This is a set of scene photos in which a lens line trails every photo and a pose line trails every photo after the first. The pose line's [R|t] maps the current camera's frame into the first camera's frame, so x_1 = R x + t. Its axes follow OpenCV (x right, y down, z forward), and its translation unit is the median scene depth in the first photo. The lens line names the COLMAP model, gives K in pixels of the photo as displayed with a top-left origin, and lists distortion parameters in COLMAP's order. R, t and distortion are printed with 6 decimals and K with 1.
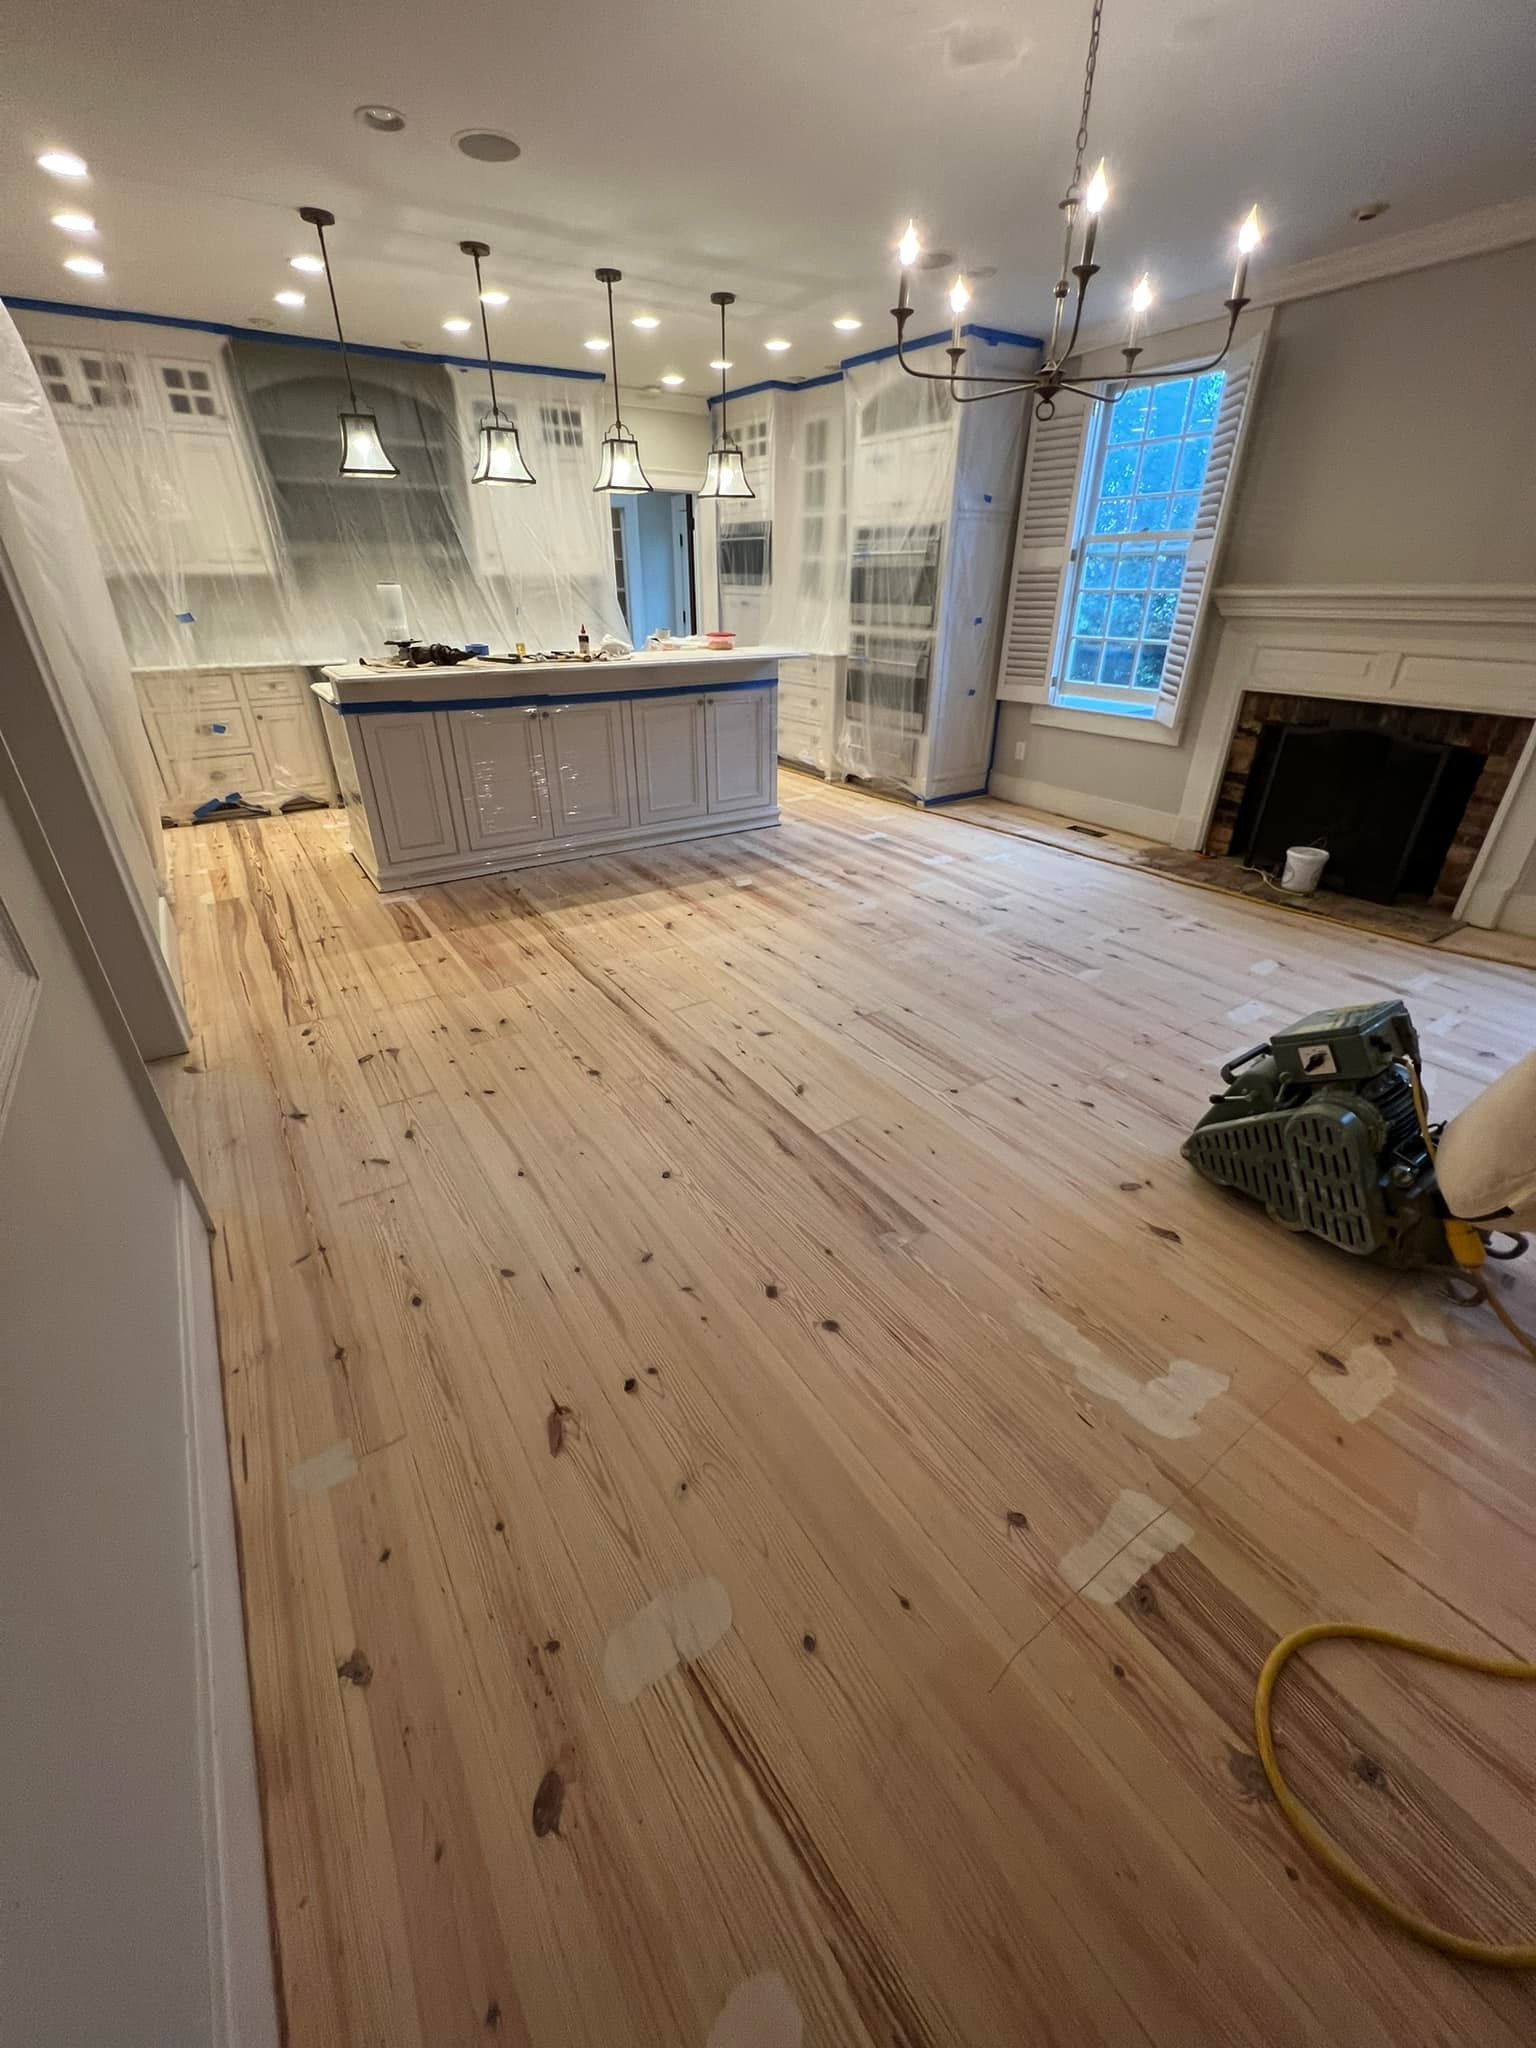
lens RADIAL K [[816.9, 0, 774.3], [0, 816.9, 1021.9], [0, 0, 1]] dist [-0.002447, 0.000532]
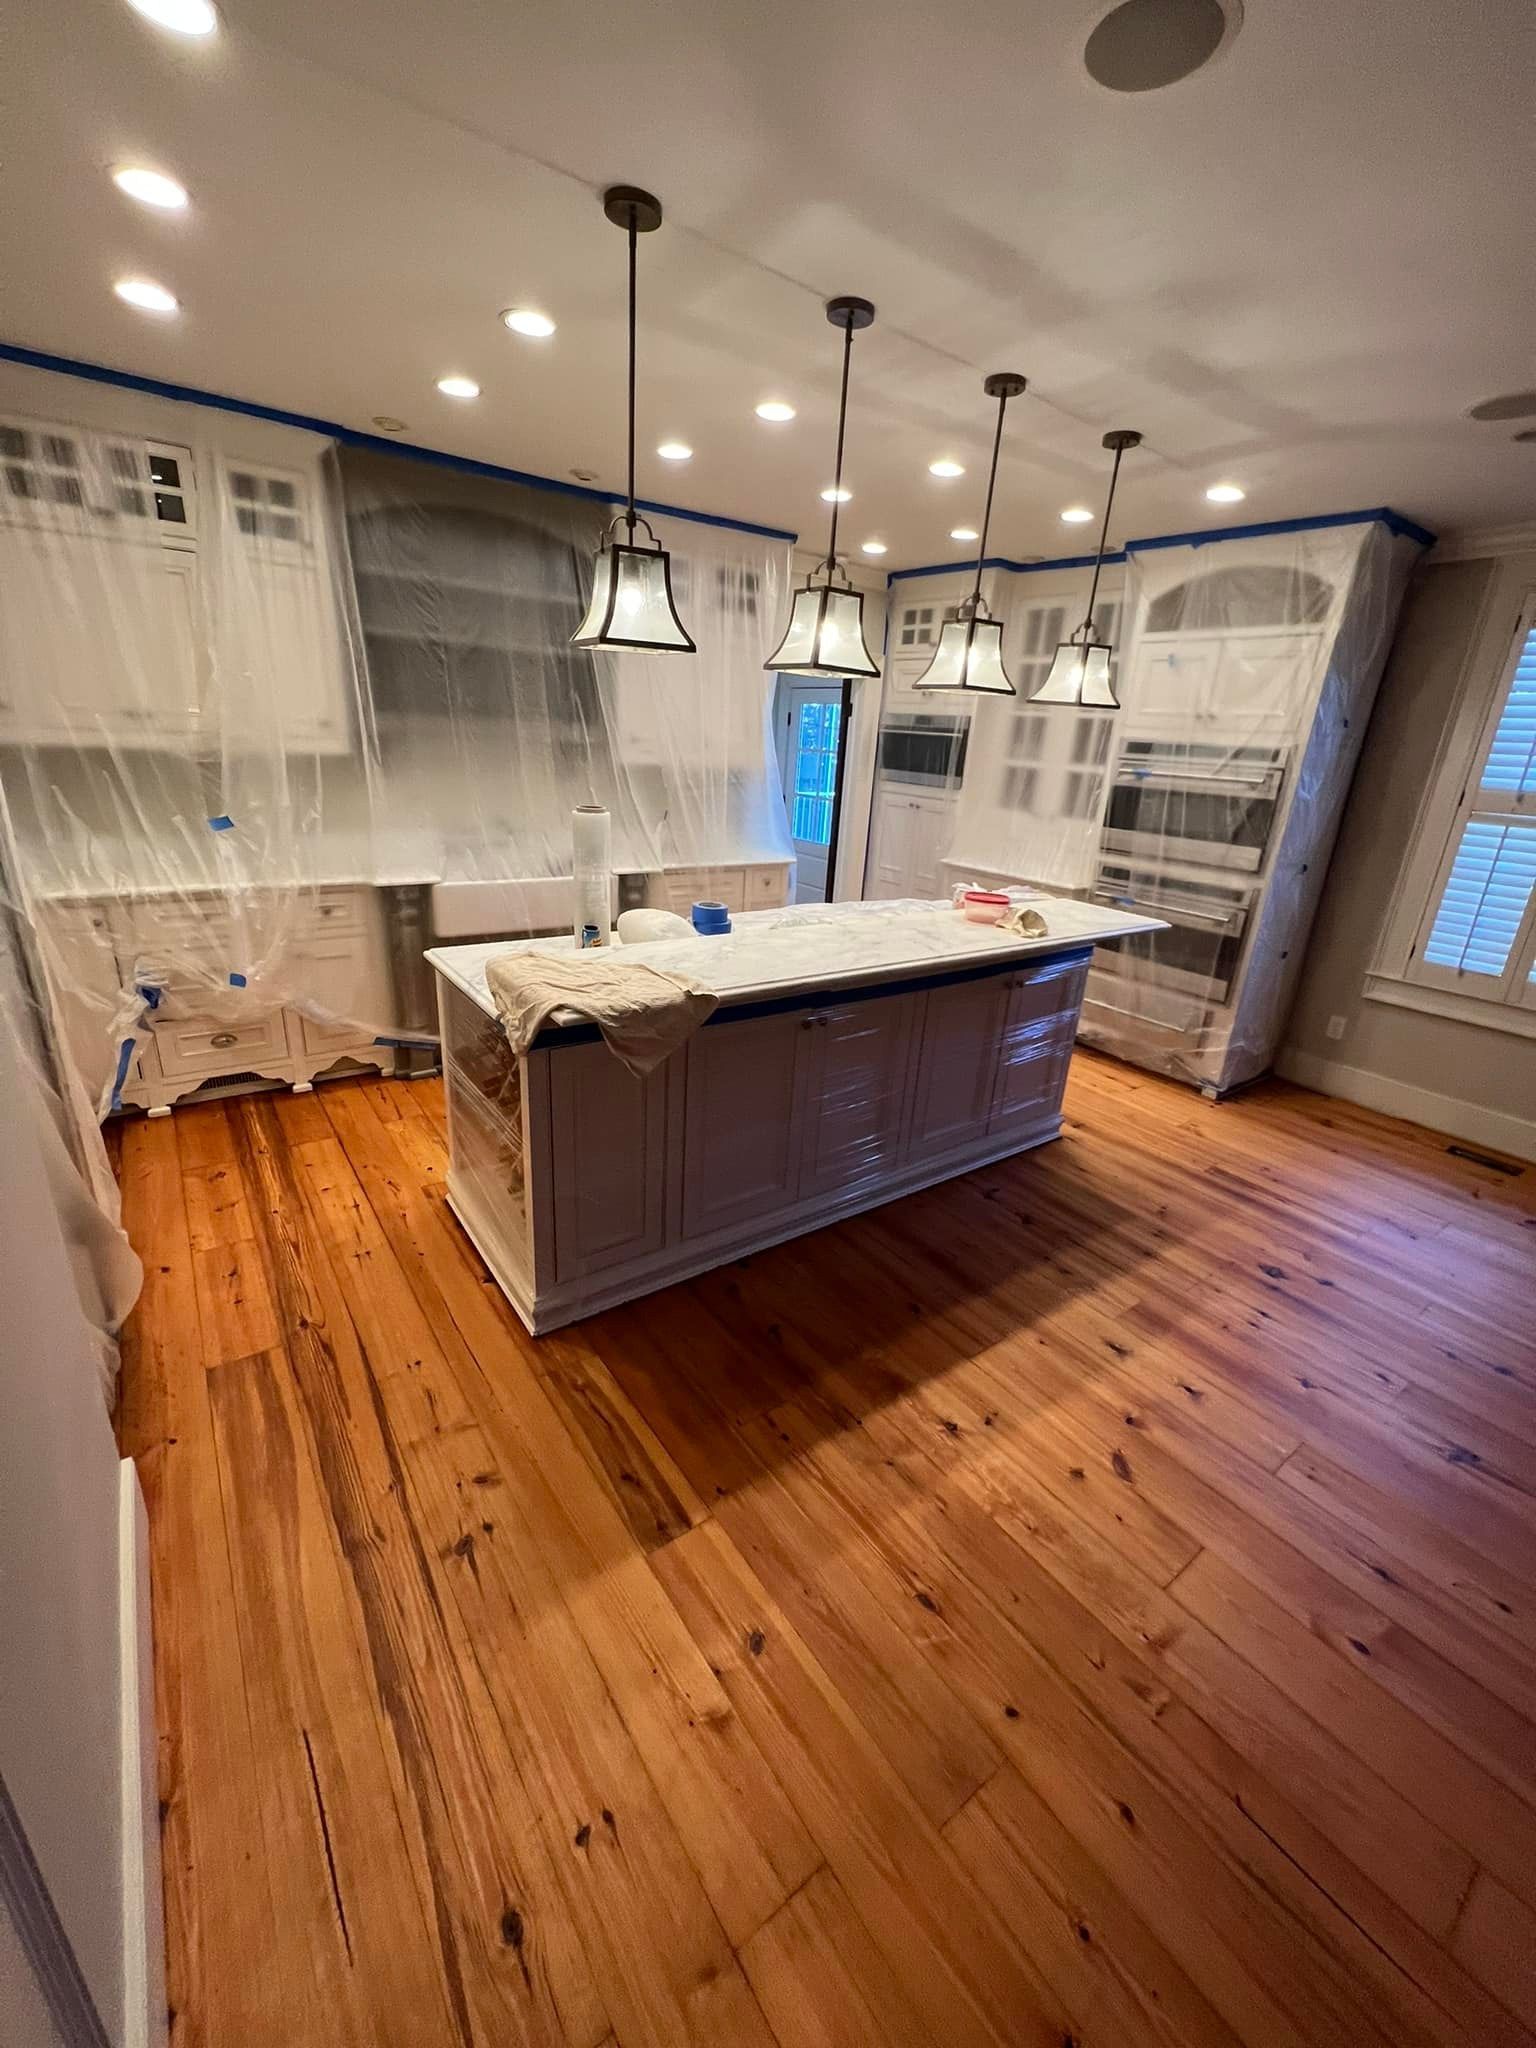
lens RADIAL K [[816.9, 0, 773.3], [0, 816.9, 1021.6], [0, 0, 1]] dist [-0.002447, 0.000532]
pose [[0.997191, 0.038404, 0.064299, -0.299335], [-0.027889, 0.987190, -0.157093, -0.234970], [-0.069508, 0.154858, 0.985488, 0.339704]]
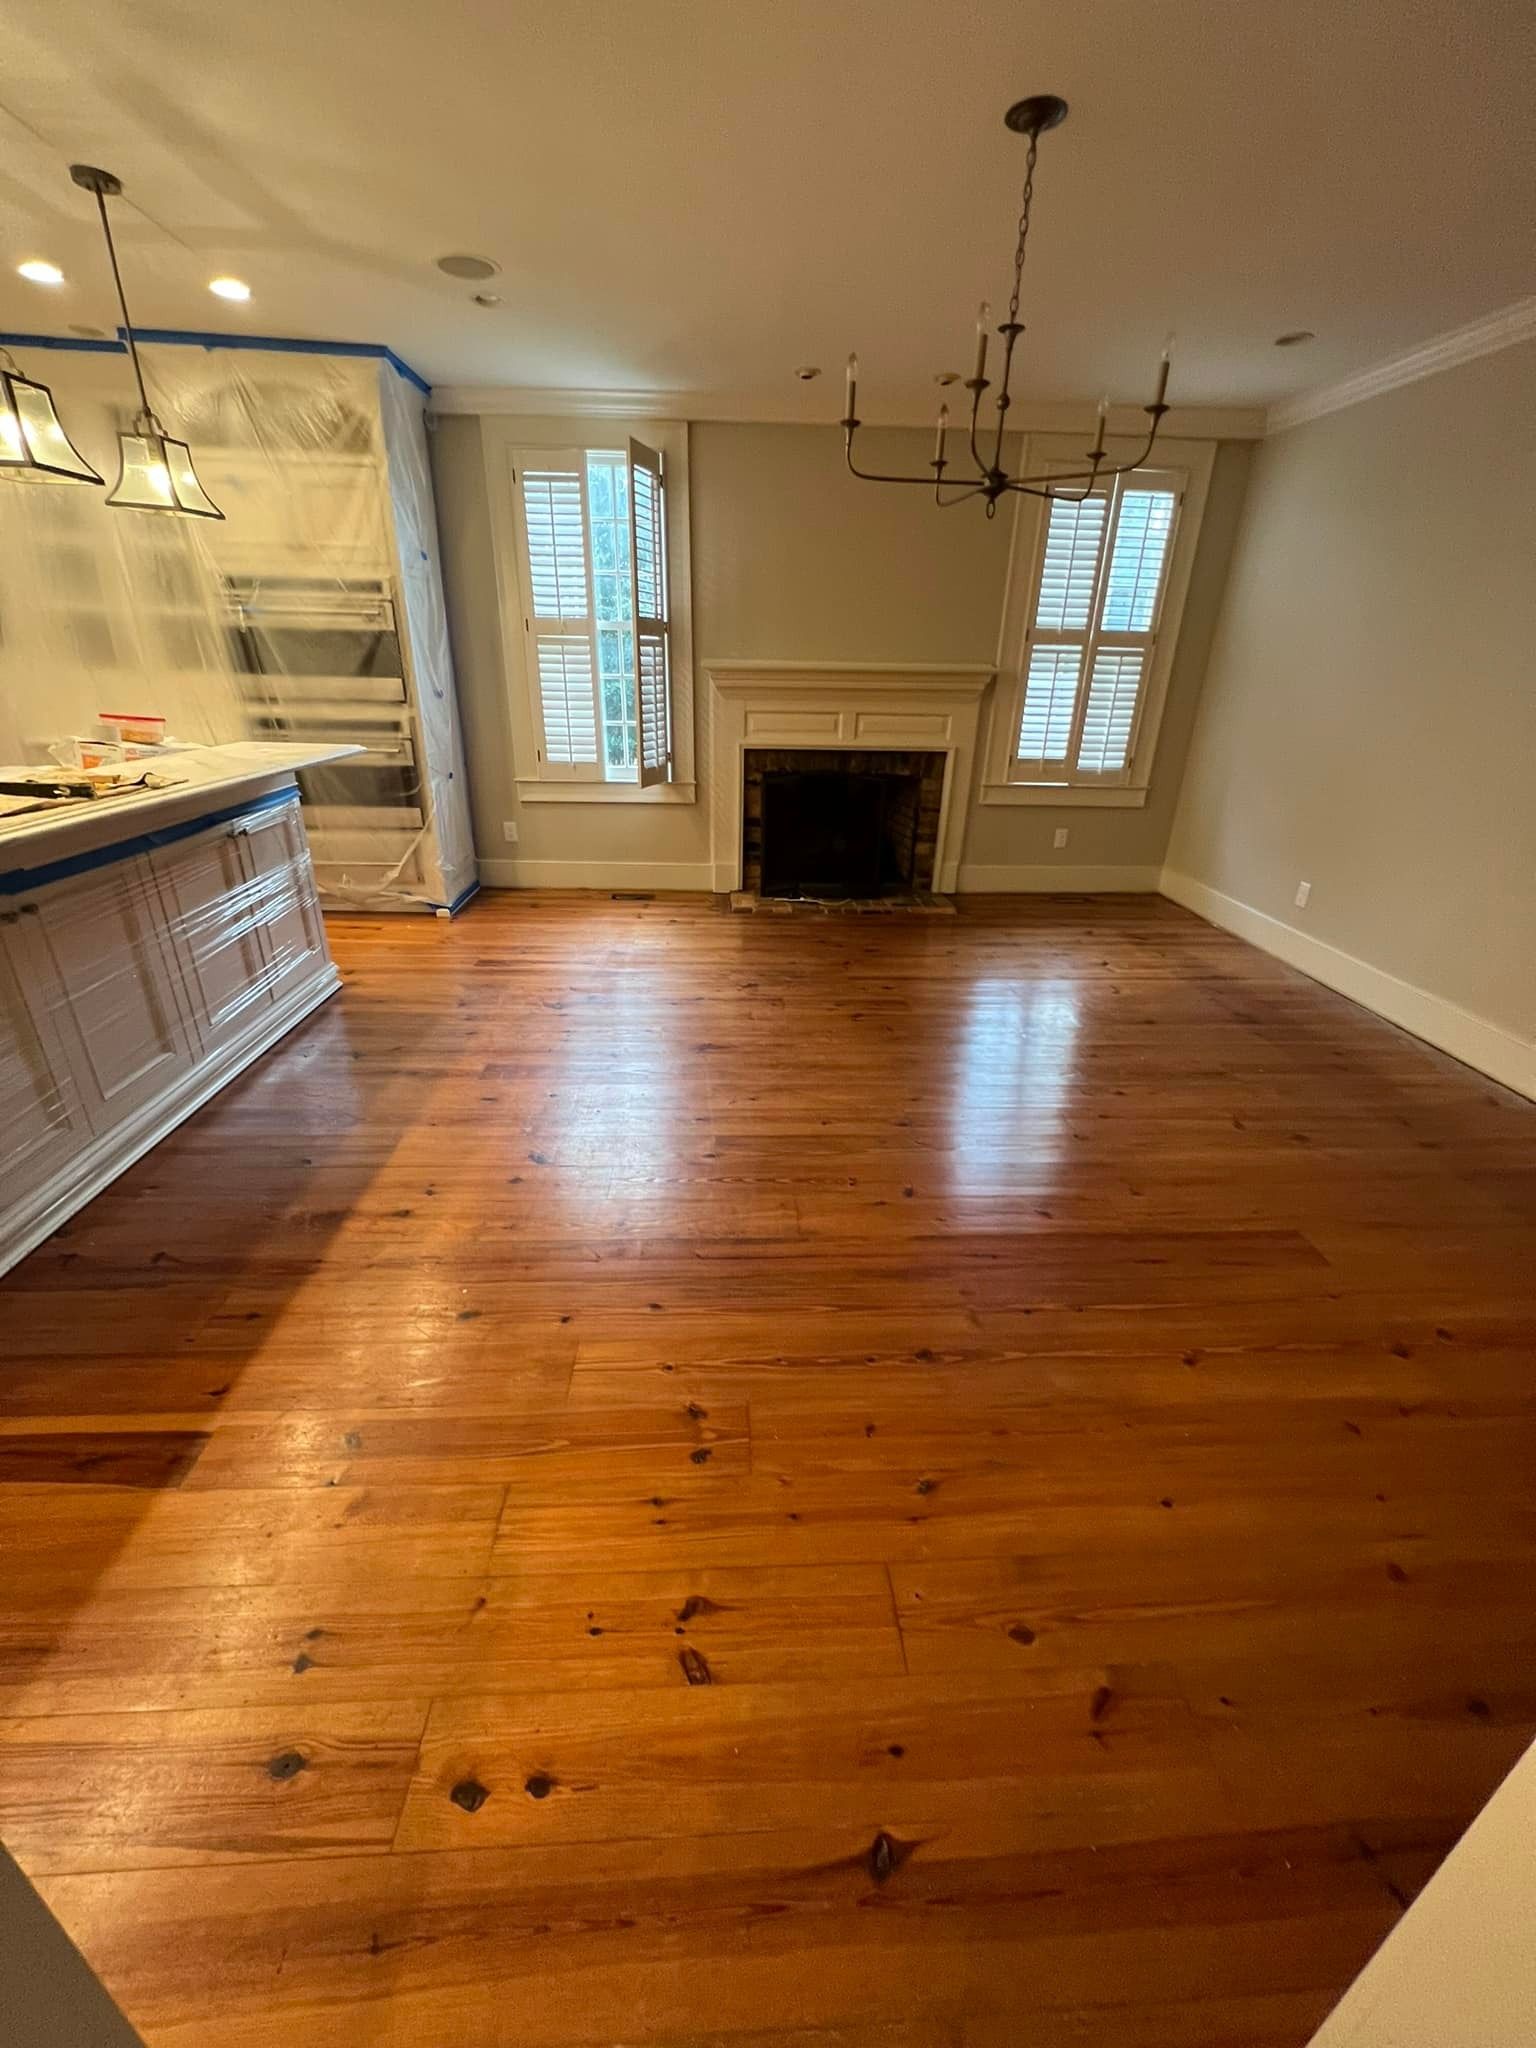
lens RADIAL K [[816.9, 0, 773.0], [0, 816.9, 1022.1], [0, 0, 1]] dist [-0.002447, 0.000532]
pose [[0.505924, -0.341385, 0.792147, -0.388711], [0.389131, 0.909919, 0.143612, -0.180050], [-0.769817, 0.235592, 0.593193, 0.330595]]
